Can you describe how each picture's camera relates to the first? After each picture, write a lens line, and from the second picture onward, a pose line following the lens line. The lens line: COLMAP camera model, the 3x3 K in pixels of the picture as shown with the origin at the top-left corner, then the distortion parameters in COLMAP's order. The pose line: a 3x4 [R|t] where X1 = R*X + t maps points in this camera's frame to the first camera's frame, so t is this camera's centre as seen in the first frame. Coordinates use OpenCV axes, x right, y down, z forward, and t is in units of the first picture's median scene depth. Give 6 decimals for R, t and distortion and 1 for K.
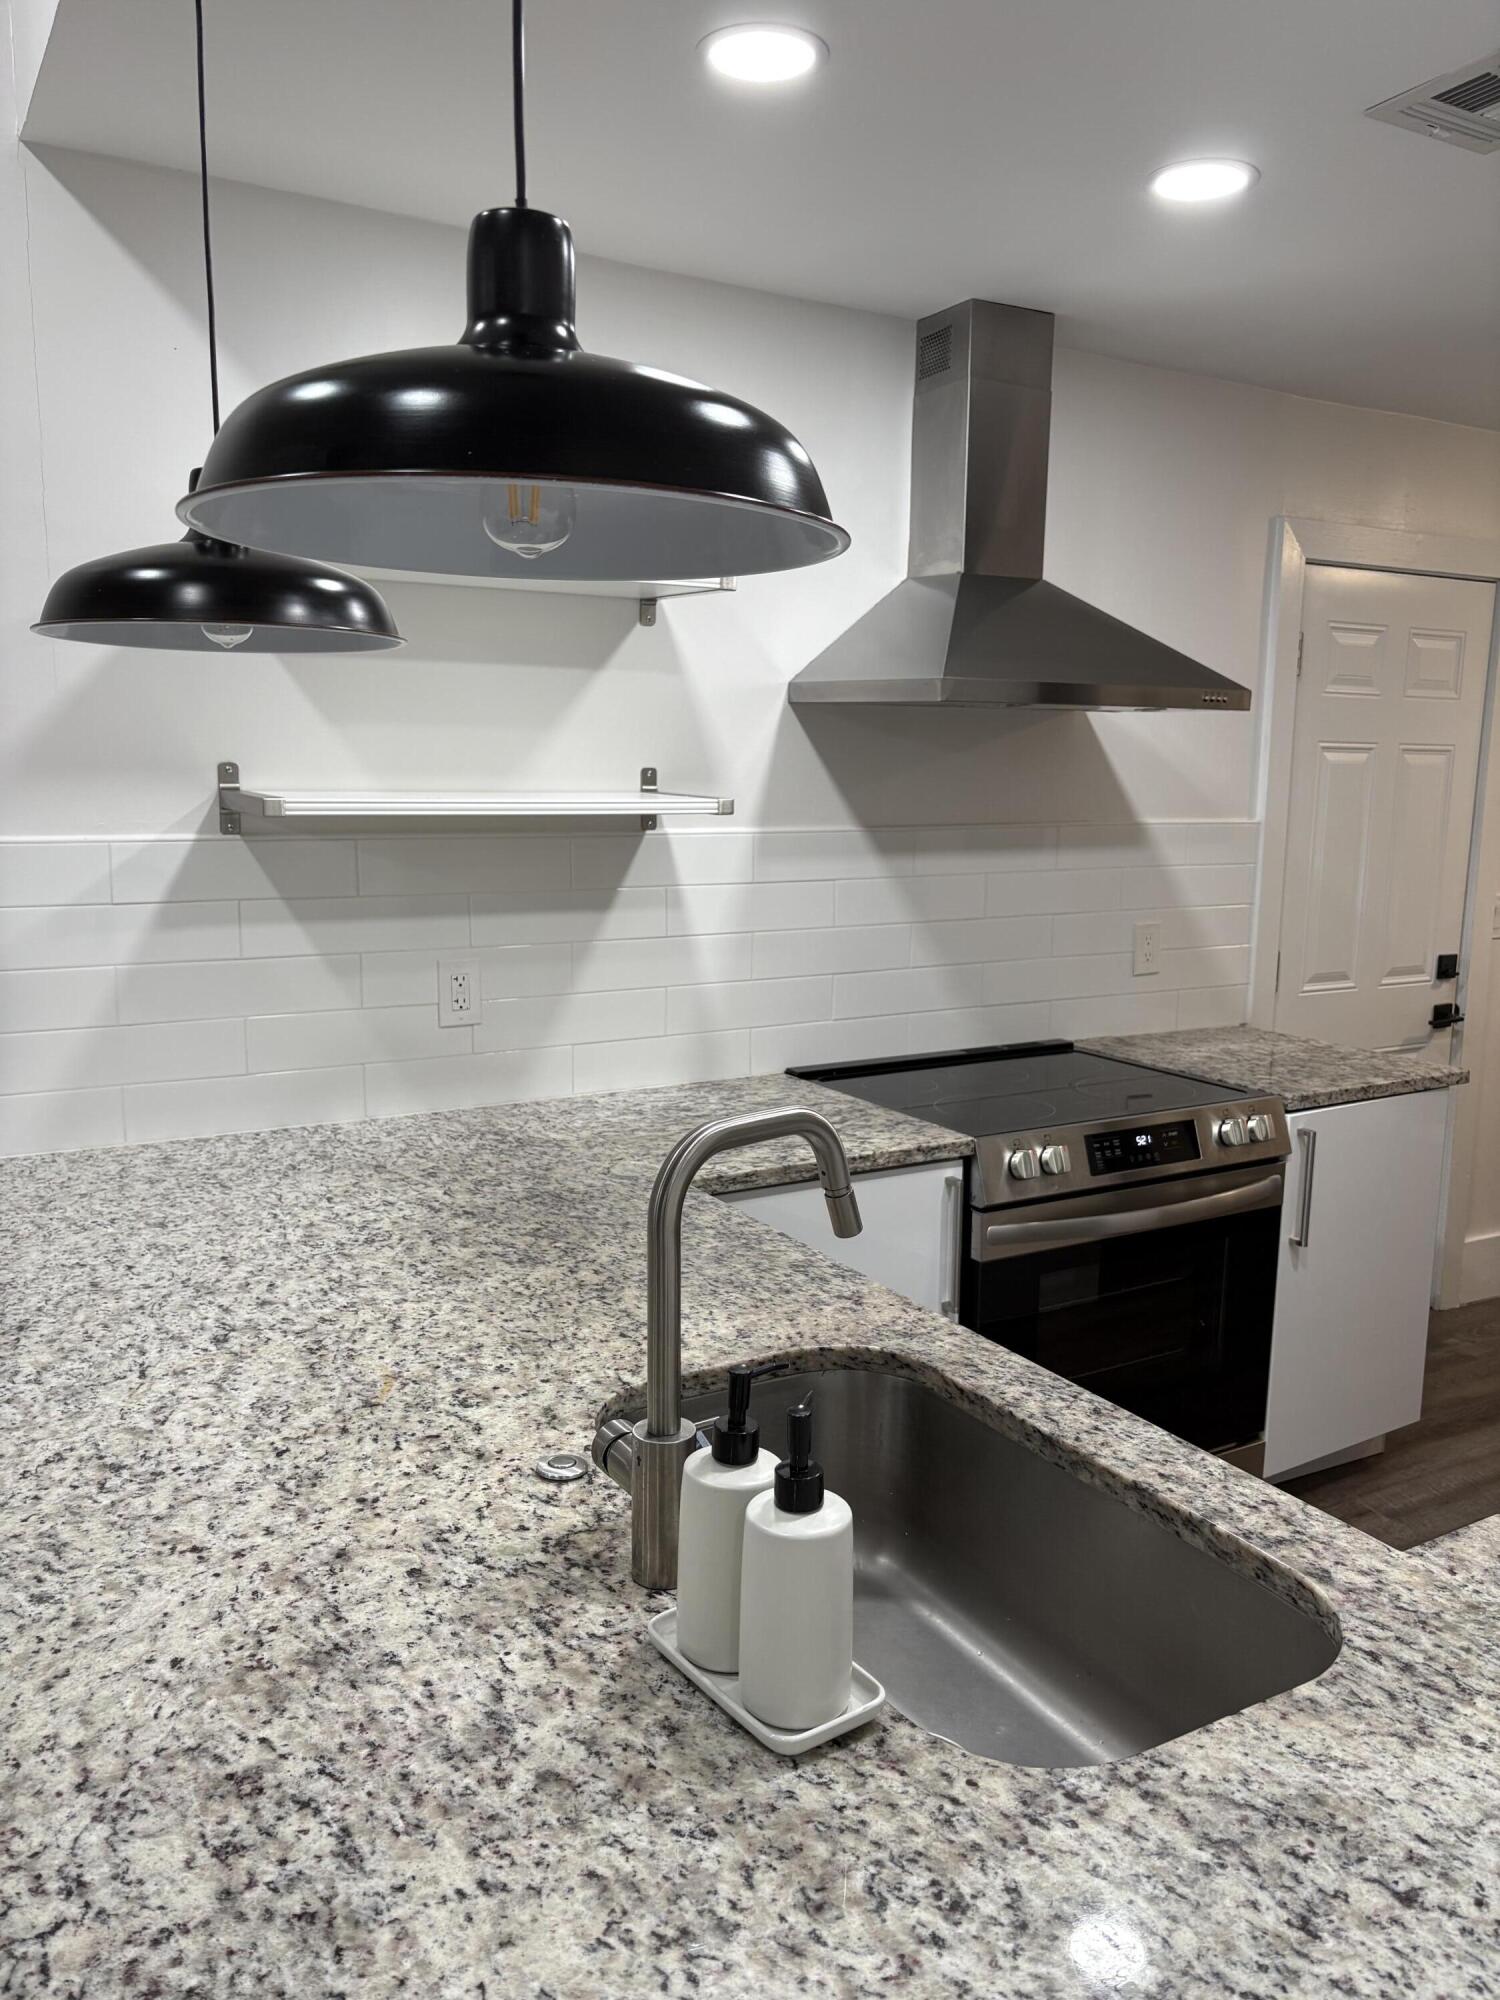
lens RADIAL K [[1518.7, 0, 748.4], [0, 1518.7, 1000.8], [0, 0, 1]] dist [0.011048, -0.000146]
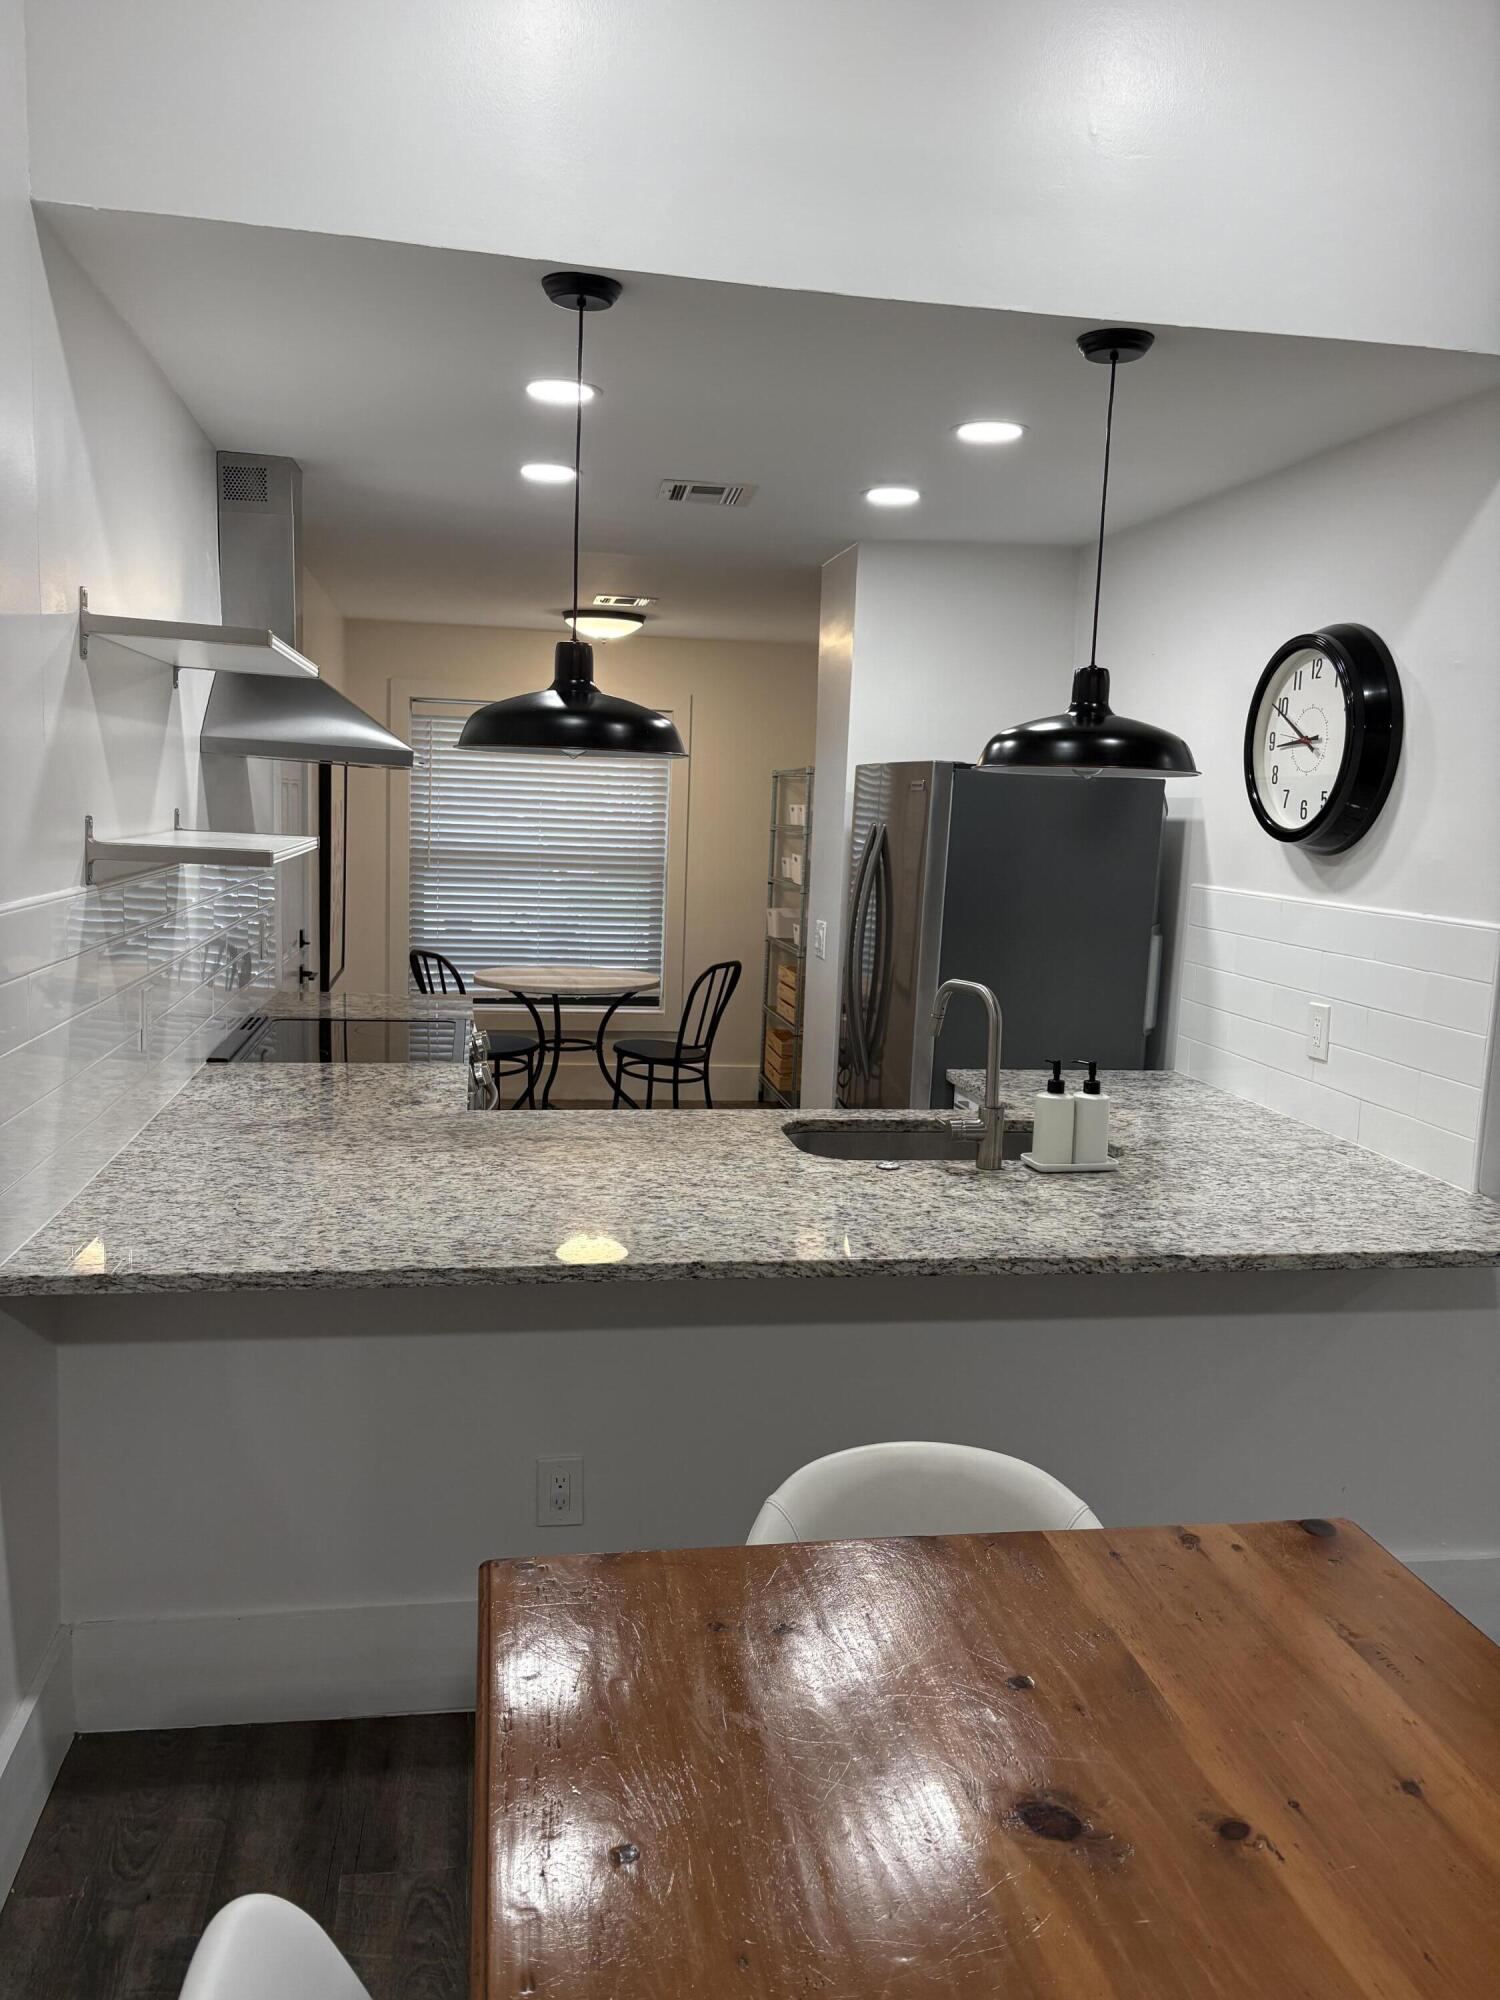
lens RADIAL K [[1518.7, 0, 749.5], [0, 1518.7, 1002.5], [0, 0, 1]] dist [0.011048, -0.000146]
pose [[0.345118, -0.122445, 0.930538, -1.860119], [0.119545, 0.989113, 0.085816, -0.102533], [-0.930915, 0.081625, 0.355998, 0.370137]]
